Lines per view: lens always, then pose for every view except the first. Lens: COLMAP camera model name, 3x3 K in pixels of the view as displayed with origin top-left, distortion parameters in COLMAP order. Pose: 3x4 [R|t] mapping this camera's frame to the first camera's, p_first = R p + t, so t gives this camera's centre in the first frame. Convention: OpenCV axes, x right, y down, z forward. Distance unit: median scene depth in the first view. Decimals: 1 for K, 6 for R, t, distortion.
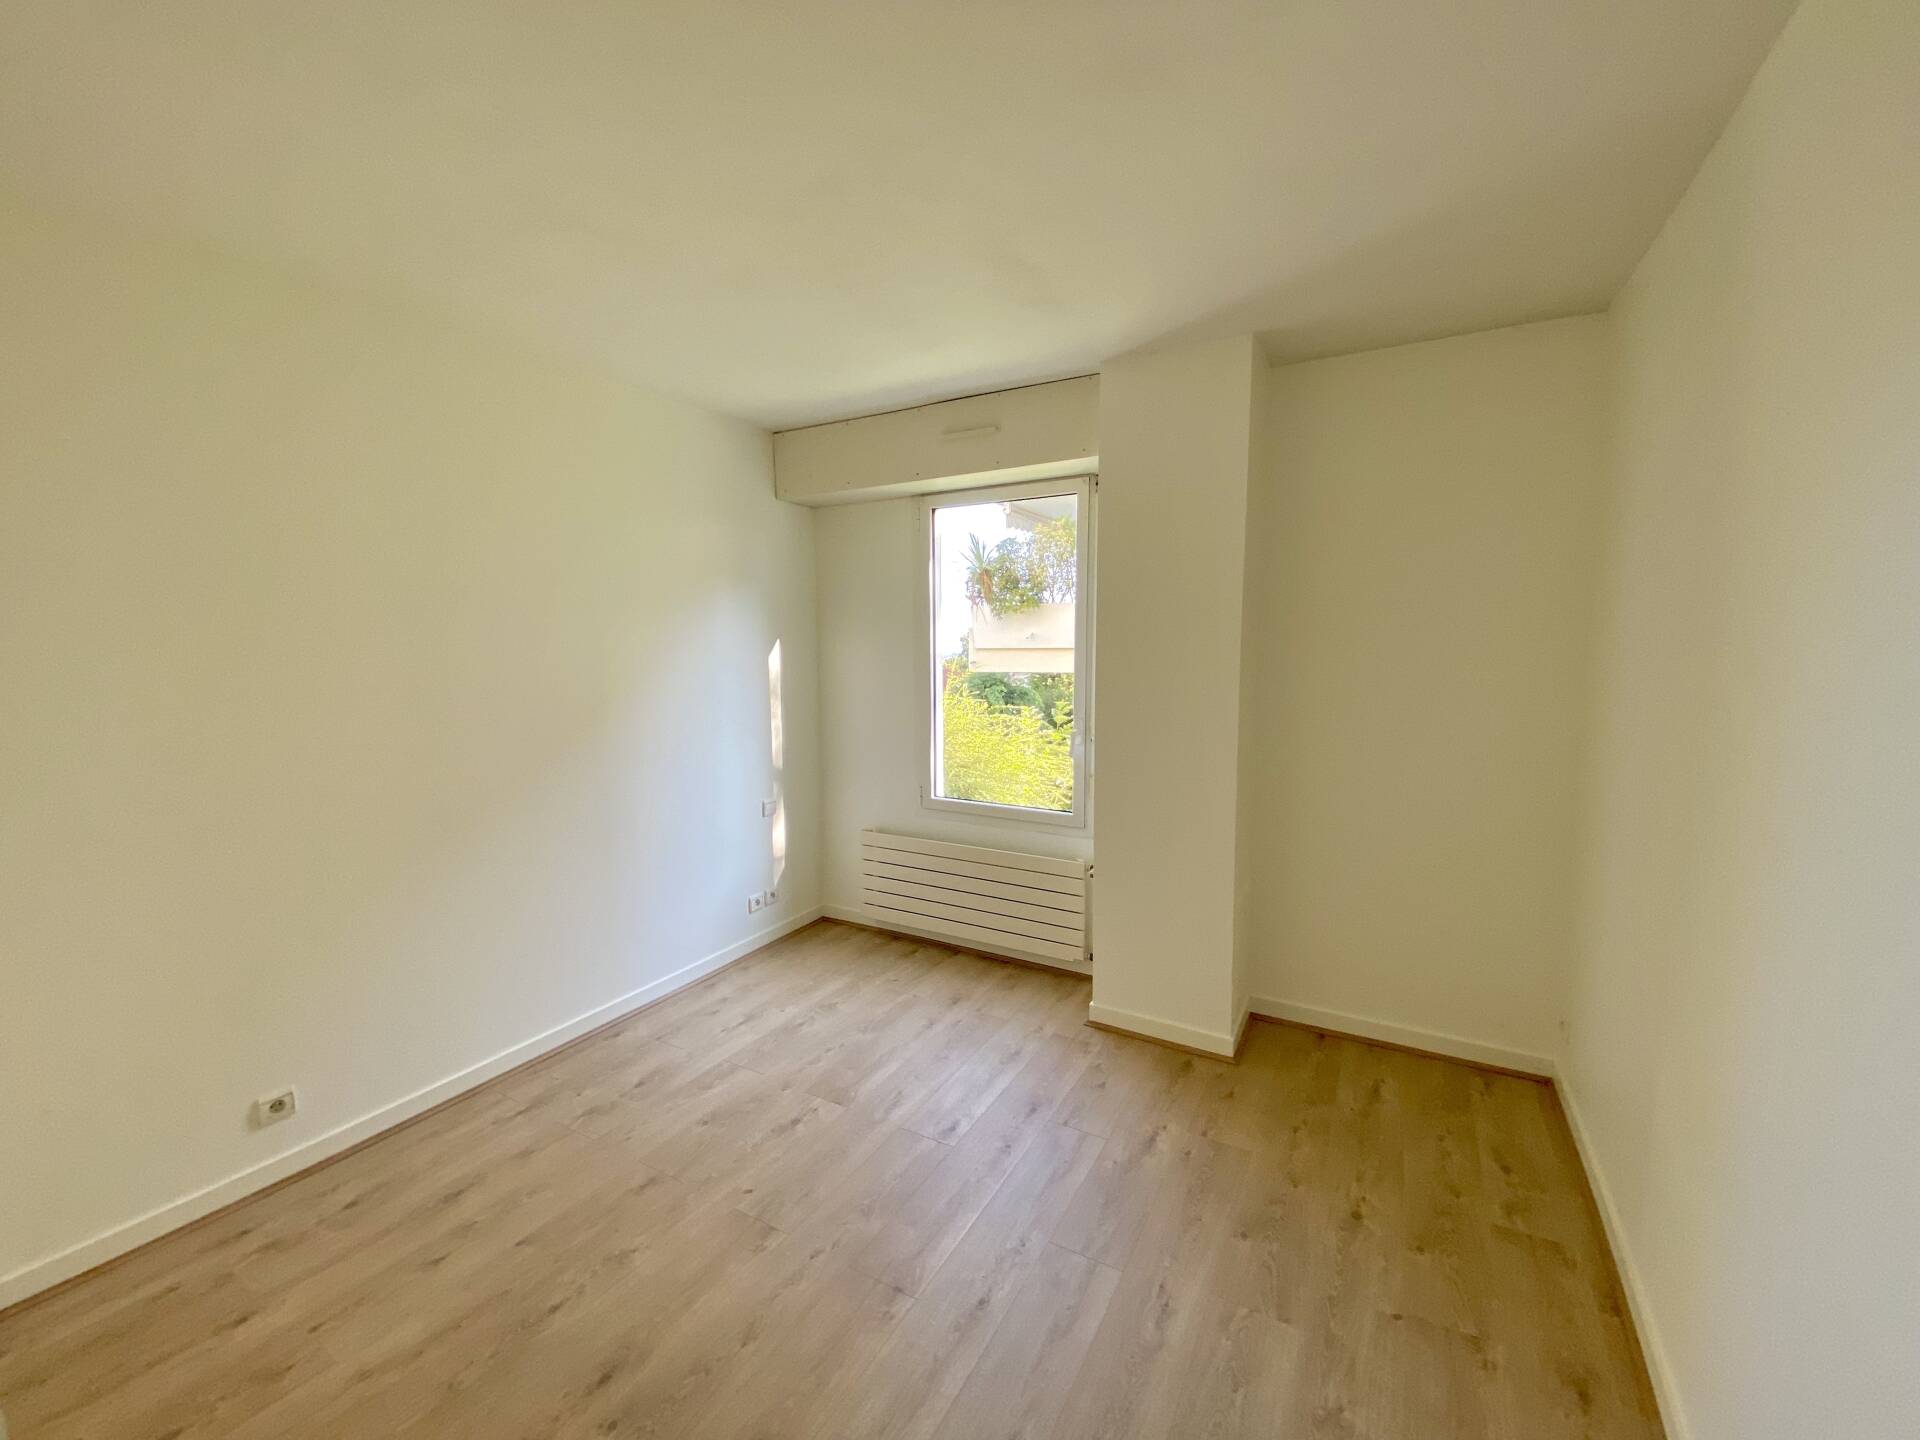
lens RADIAL K [[776.6, 0, 959.9], [0, 776.6, 714.1], [0, 0, 1]] dist [0.014885, -0.016732]
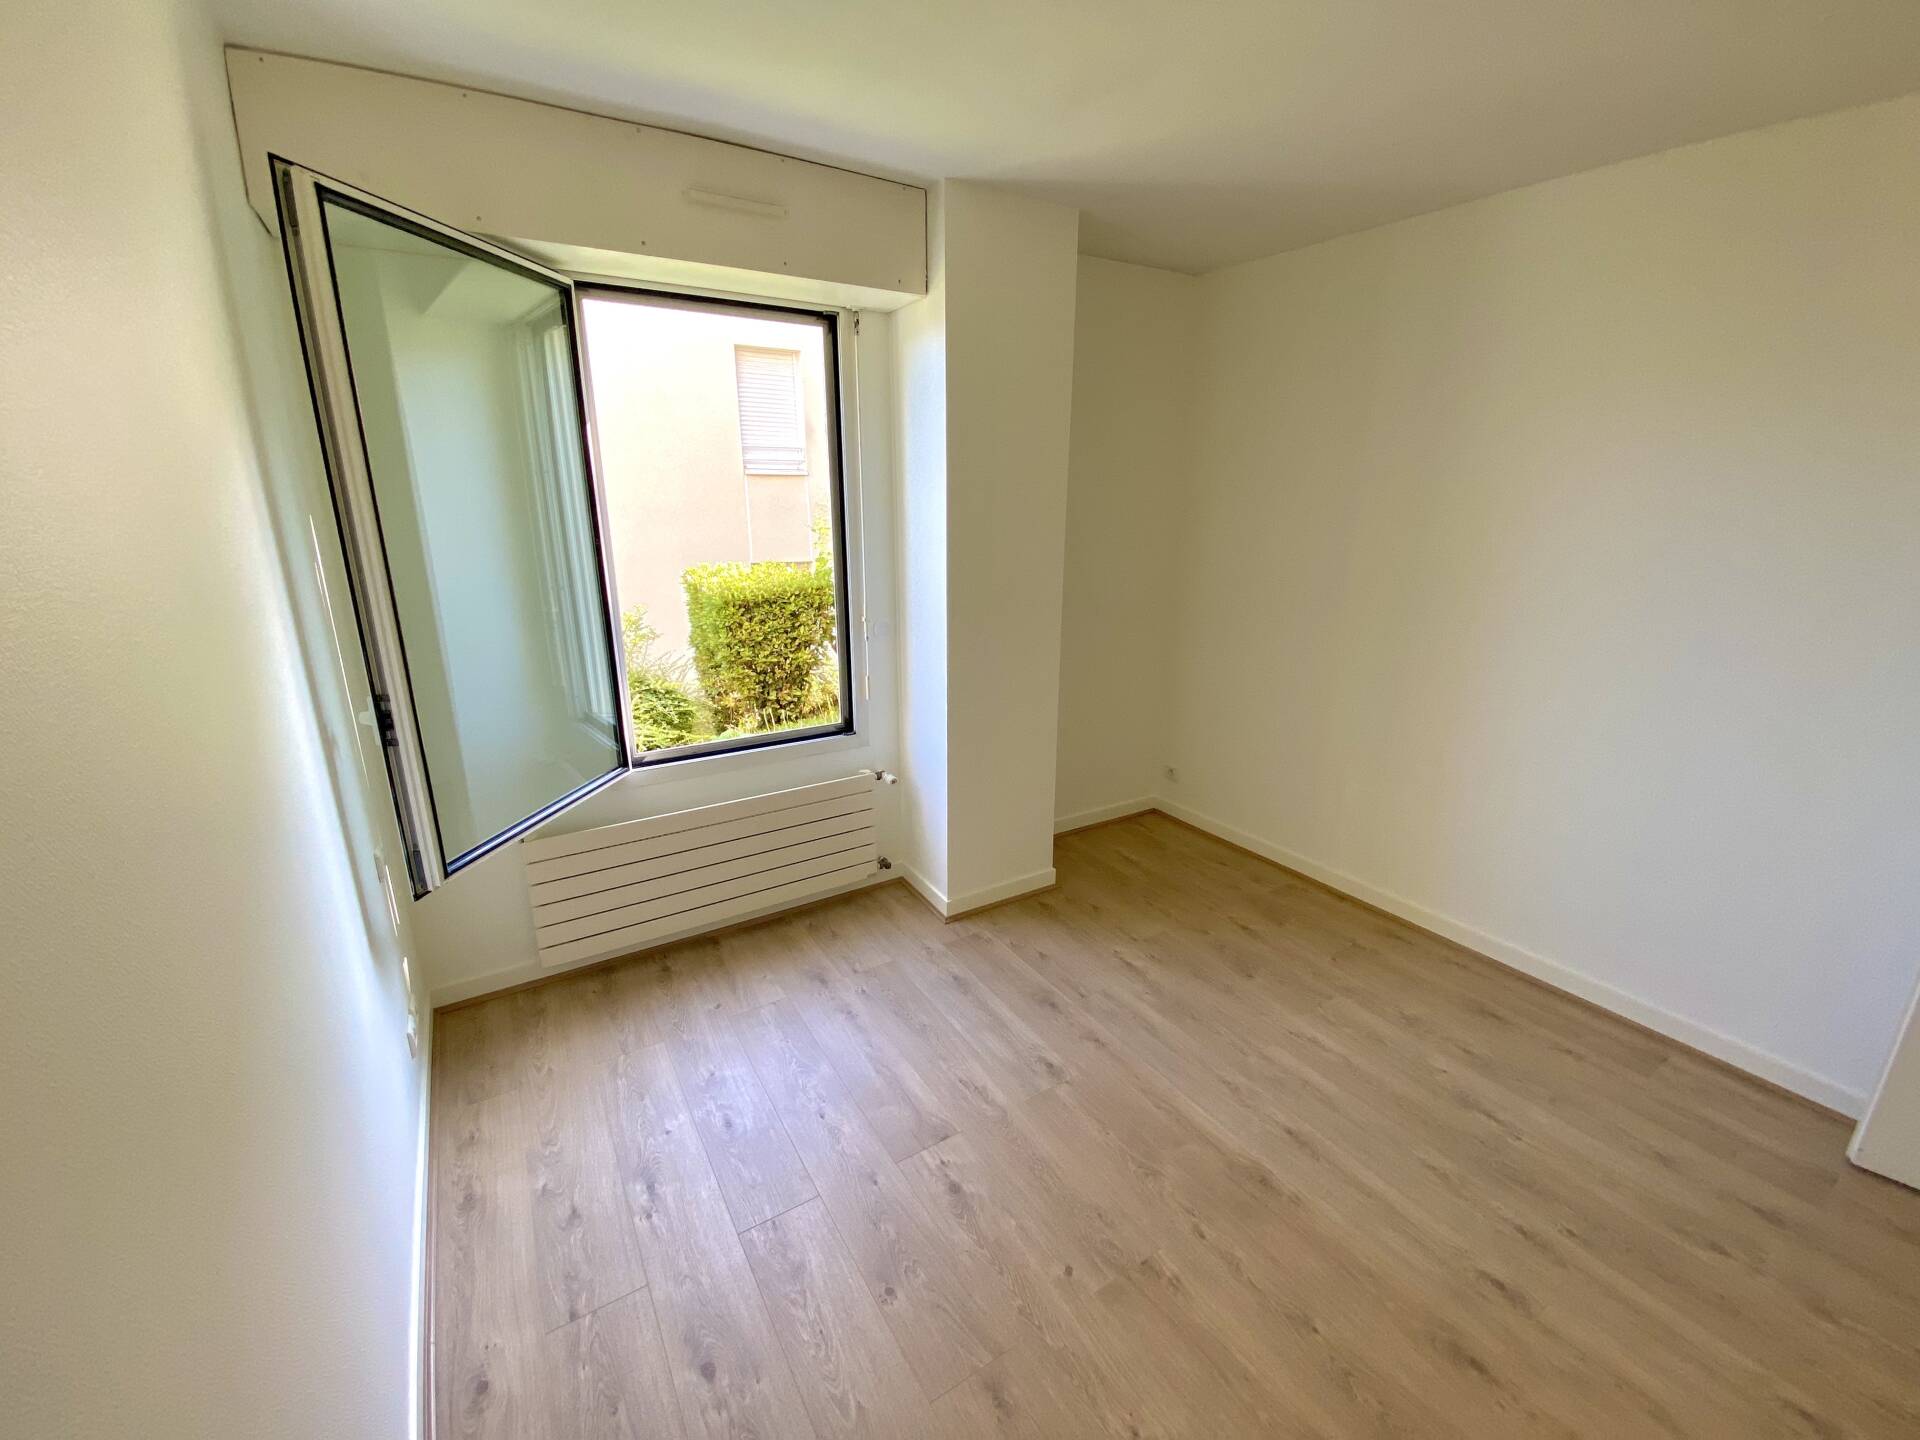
lens RADIAL K [[776.6, 0, 959.9], [0, 776.6, 714.1], [0, 0, 1]] dist [0.014885, -0.016732]
pose [[0.489145, -0.232846, 0.840548, -0.705124], [0.088228, 0.971973, 0.217910, -0.082838], [-0.867729, -0.032429, 0.495979, 0.610919]]
